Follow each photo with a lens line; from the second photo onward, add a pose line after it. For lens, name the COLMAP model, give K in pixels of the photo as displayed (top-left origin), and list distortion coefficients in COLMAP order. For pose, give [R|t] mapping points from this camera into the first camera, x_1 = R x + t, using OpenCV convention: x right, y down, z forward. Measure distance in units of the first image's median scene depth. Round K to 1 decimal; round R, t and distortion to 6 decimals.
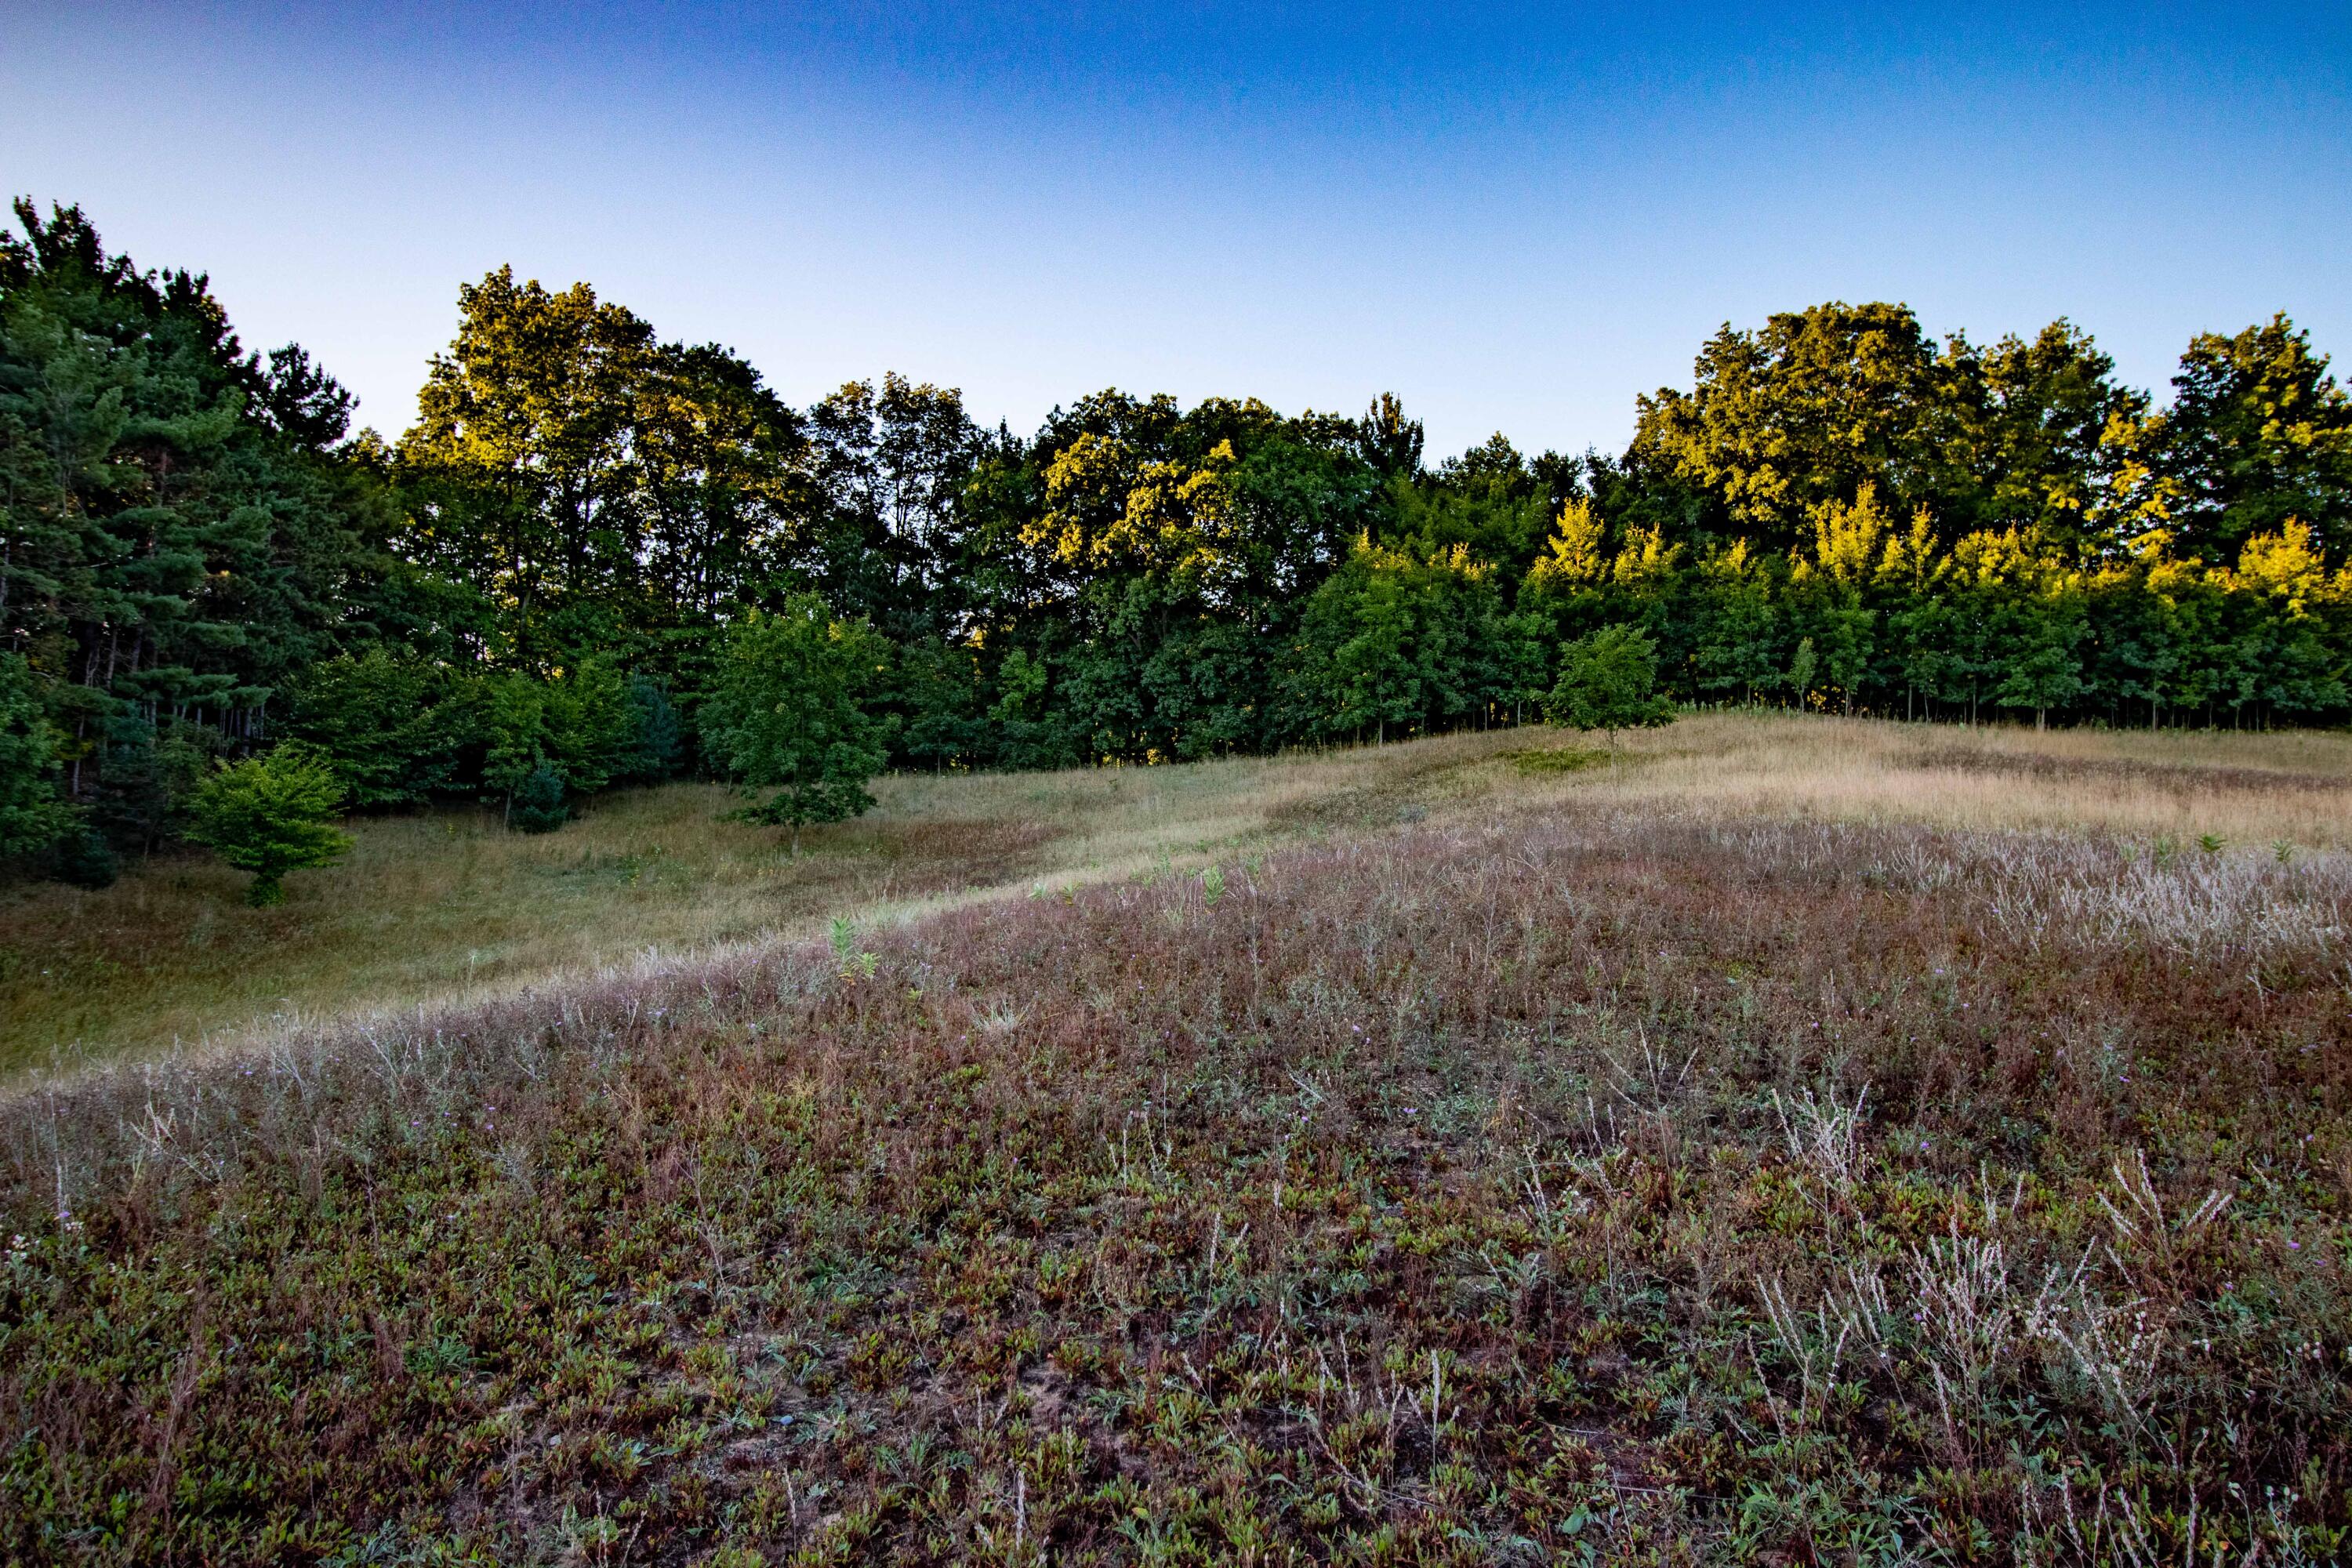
lens RADIAL K [[1598.3, 0, 1175.9], [0, 1598.3, 739.0], [0, 0, 1]] dist [0.005795, 0.000996]
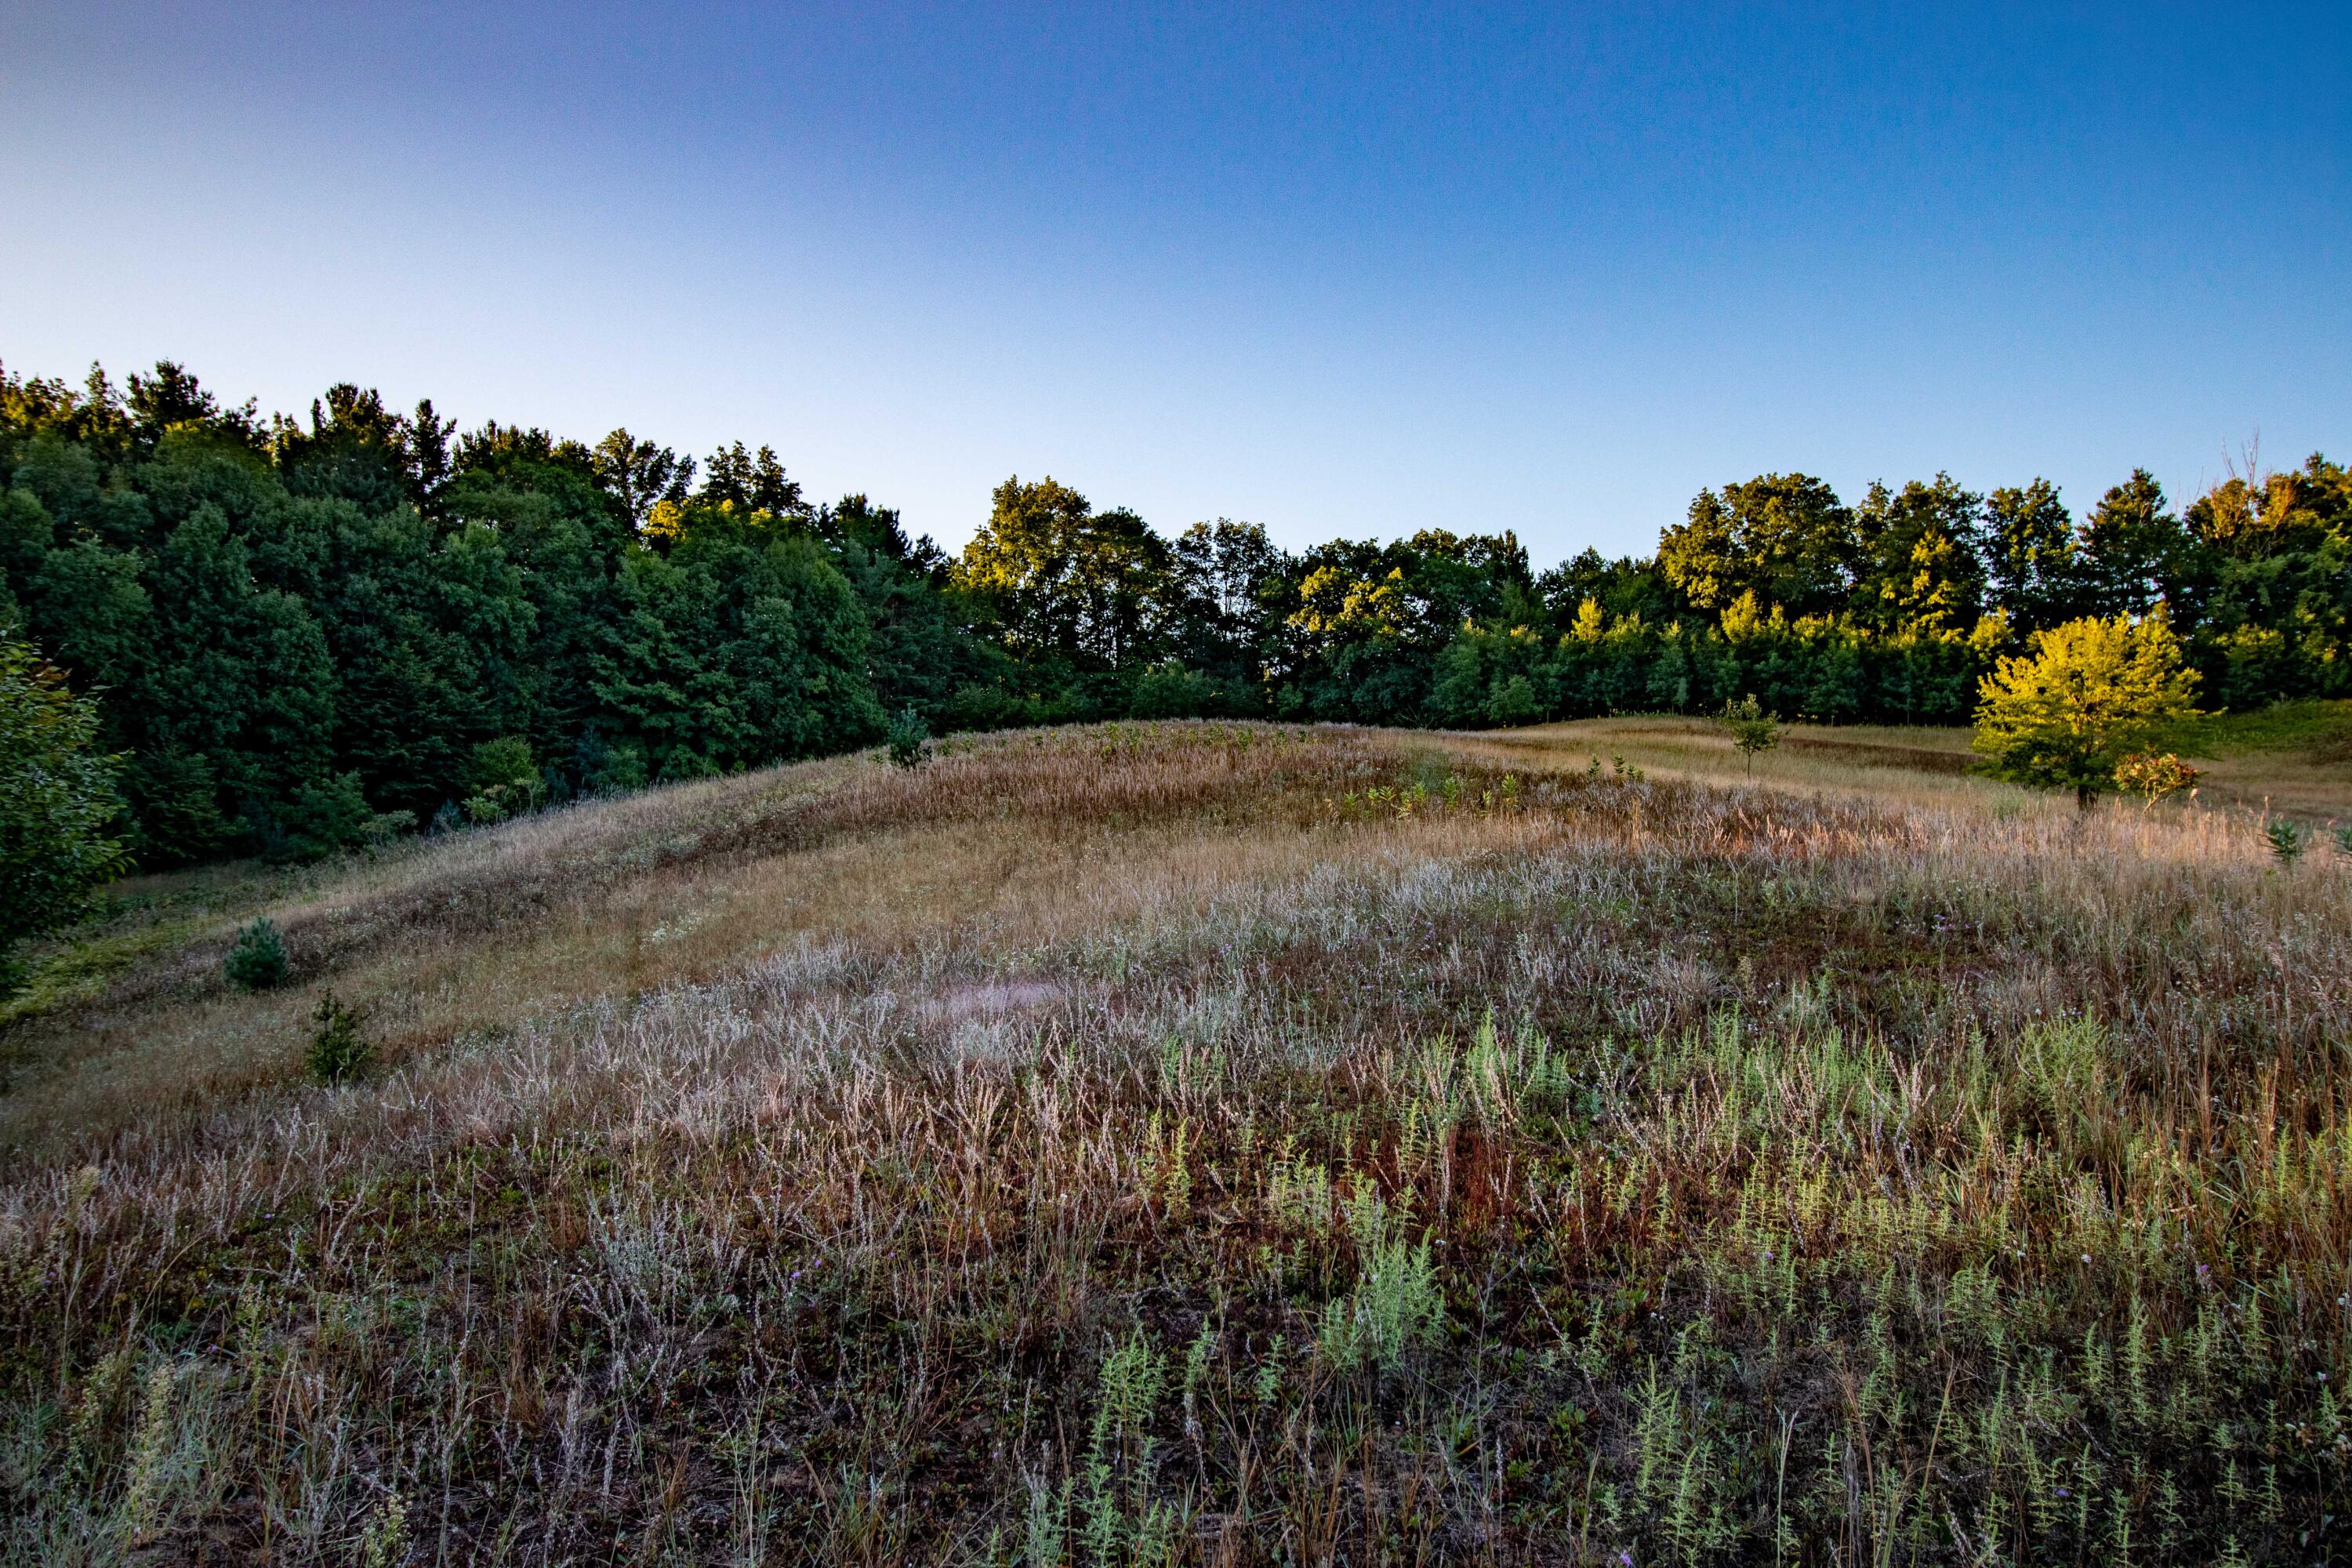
lens RADIAL K [[1598.3, 0, 1175.9], [0, 1598.3, 739.0], [0, 0, 1]] dist [0.005795, 0.000996]
pose [[0.975842, 0.002124, -0.218468, 0.167686], [-0.005497, 0.999875, -0.014833, 0.033464], [0.218409, 0.015676, 0.975731, -0.762647]]
